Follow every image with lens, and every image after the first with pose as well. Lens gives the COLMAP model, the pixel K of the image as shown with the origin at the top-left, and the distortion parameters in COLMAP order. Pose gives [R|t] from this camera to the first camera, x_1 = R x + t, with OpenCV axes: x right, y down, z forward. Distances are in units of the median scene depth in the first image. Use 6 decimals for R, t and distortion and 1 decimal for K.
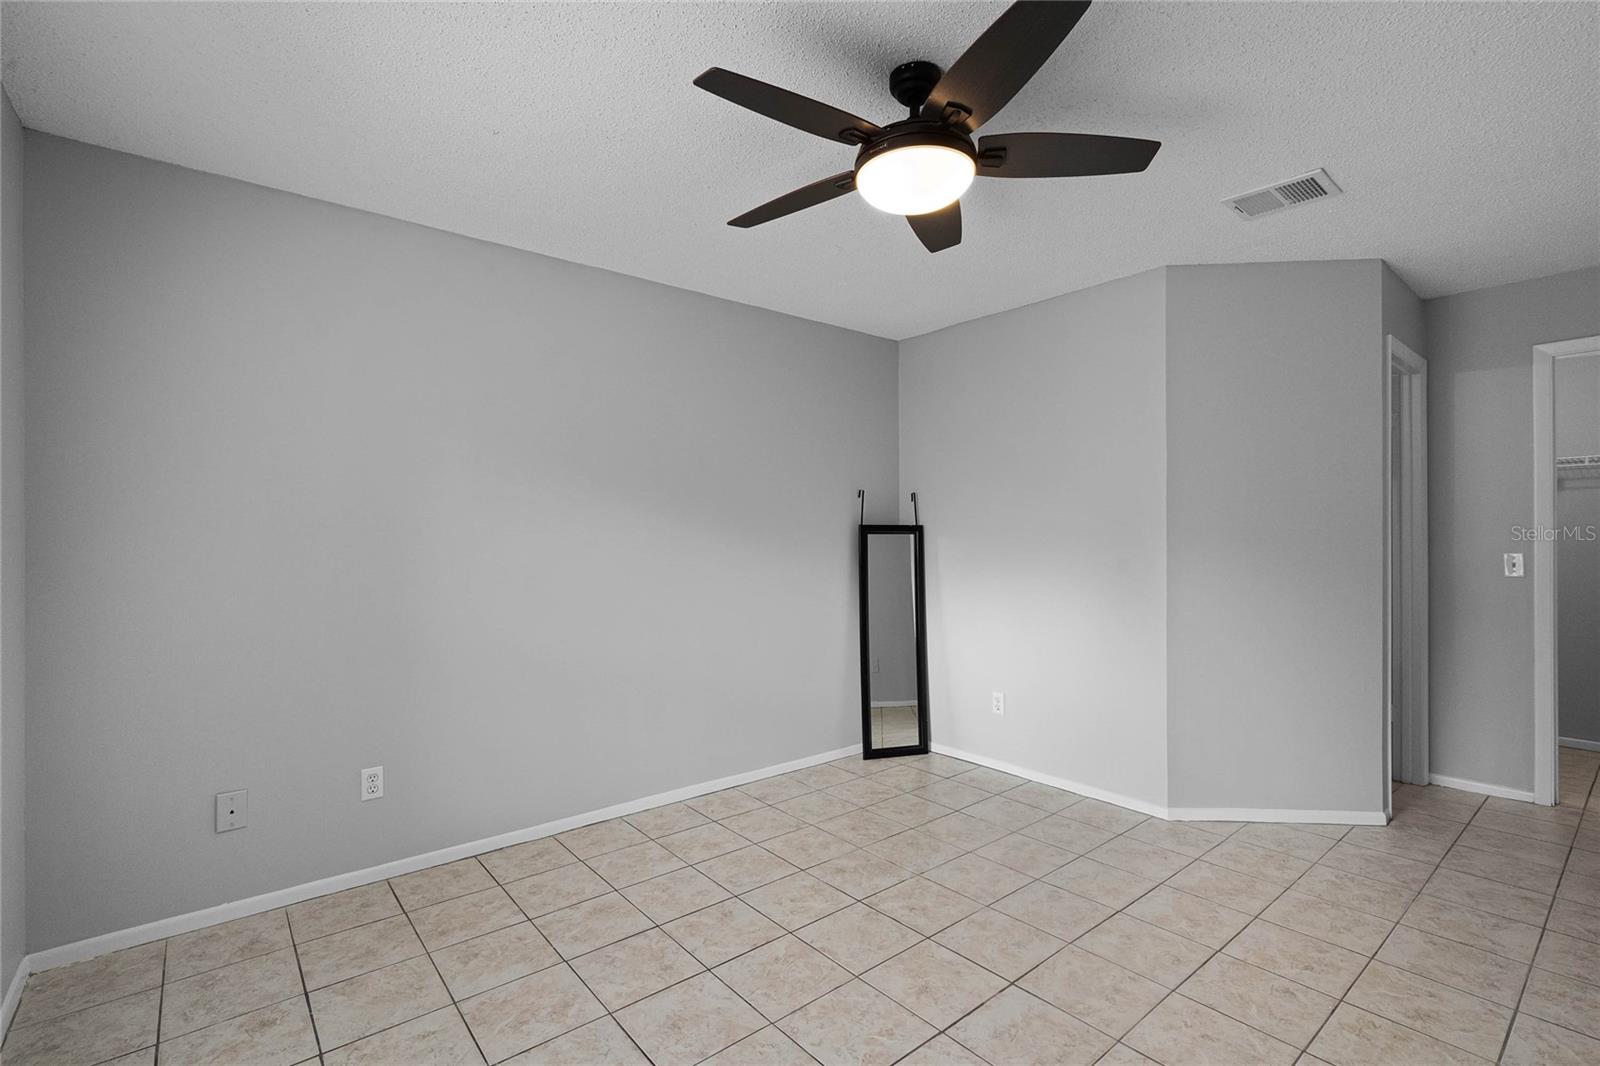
lens RADIAL K [[731.4, 0, 806.7], [0, 731.4, 544.8], [0, 0, 1]] dist [0.002045, 0.001544]
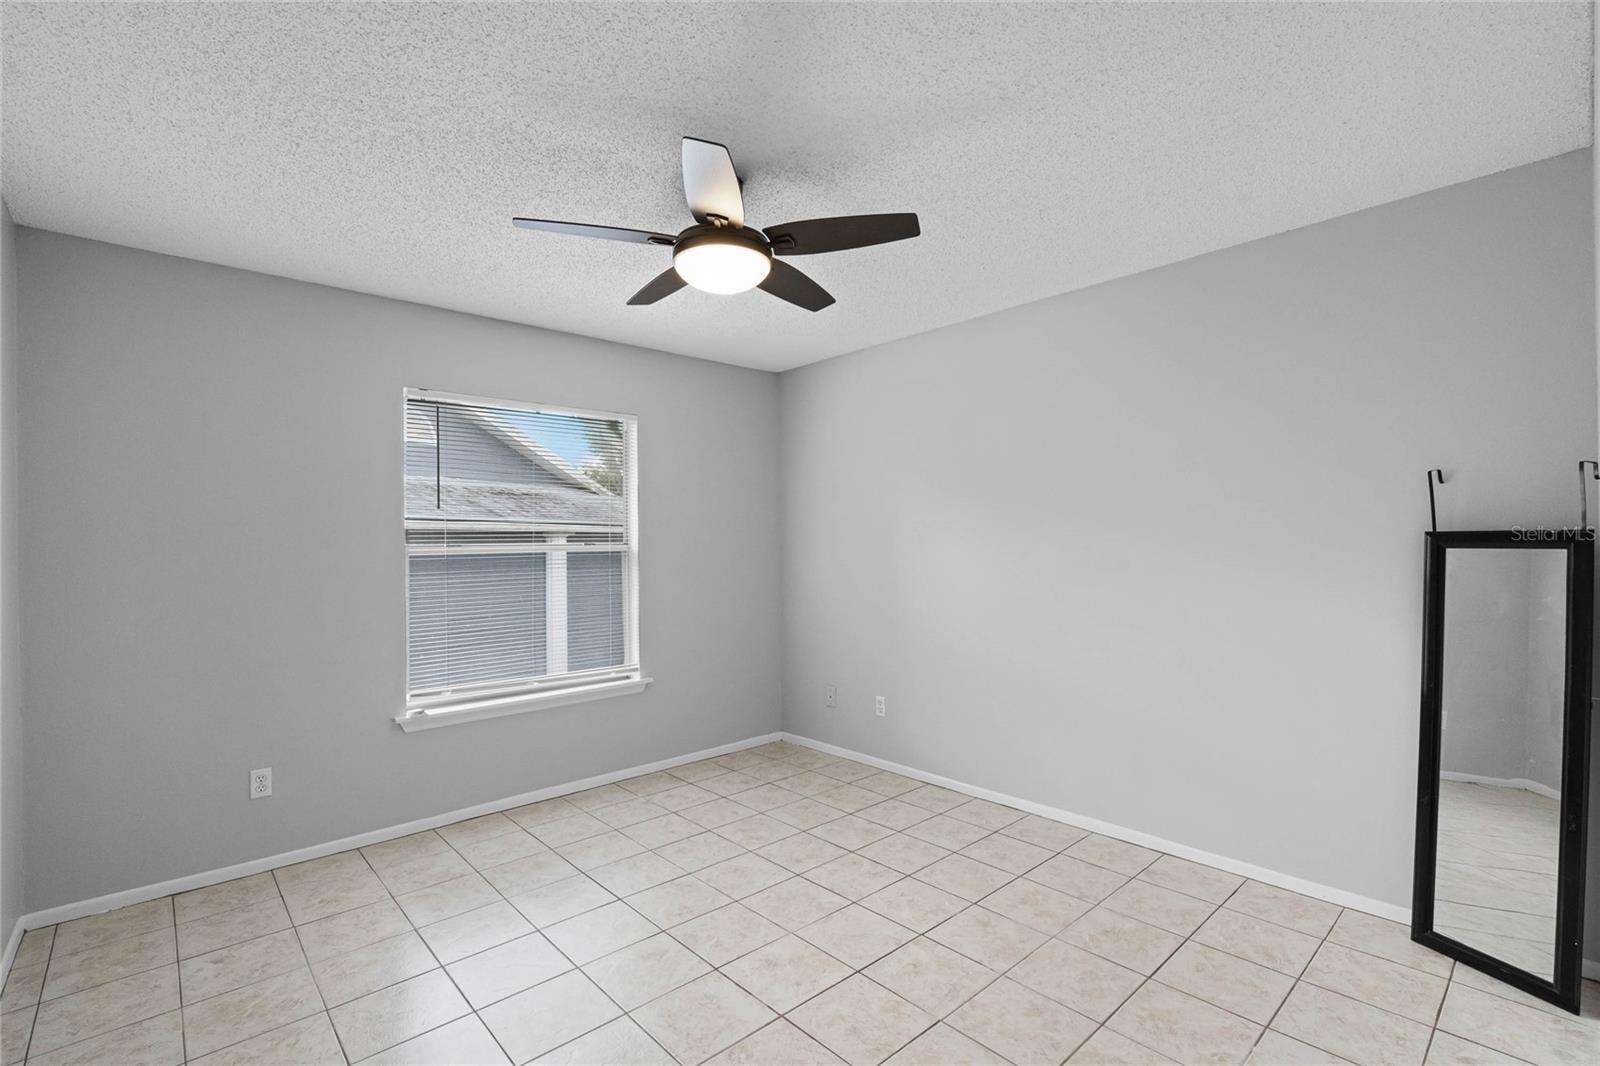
lens RADIAL K [[731.4, 0, 806.3], [0, 731.4, 540.7], [0, 0, 1]] dist [0.002045, 0.001544]
pose [[0.034063, -0.002652, -0.999416, 0.893928], [0.005491, 0.999982, -0.002466, -0.031144], [0.999405, -0.005404, 0.034077, 0.700904]]
